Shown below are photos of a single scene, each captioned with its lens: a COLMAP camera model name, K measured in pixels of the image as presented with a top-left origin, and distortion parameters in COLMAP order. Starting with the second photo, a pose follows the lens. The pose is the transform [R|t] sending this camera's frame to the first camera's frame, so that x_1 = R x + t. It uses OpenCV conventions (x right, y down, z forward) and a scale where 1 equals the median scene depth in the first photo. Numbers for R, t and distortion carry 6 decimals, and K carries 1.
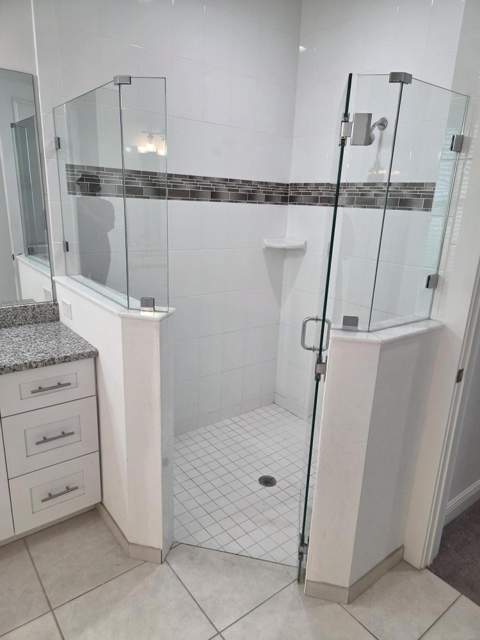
lens RADIAL K [[427.6, 0, 241.5], [0, 427.6, 319.9], [0, 0, 1]] dist [0.021436, -0.020089]
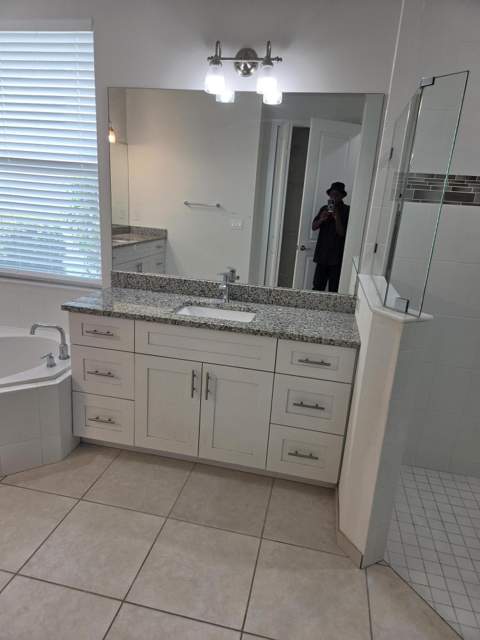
lens RADIAL K [[427.6, 0, 237.7], [0, 427.6, 320.9], [0, 0, 1]] dist [0.021436, -0.020089]
pose [[0.623596, 0.209525, -0.753145, 0.266042], [-0.241488, 0.967924, 0.069327, 0.018473], [0.743513, 0.138644, 0.654192, 0.071366]]
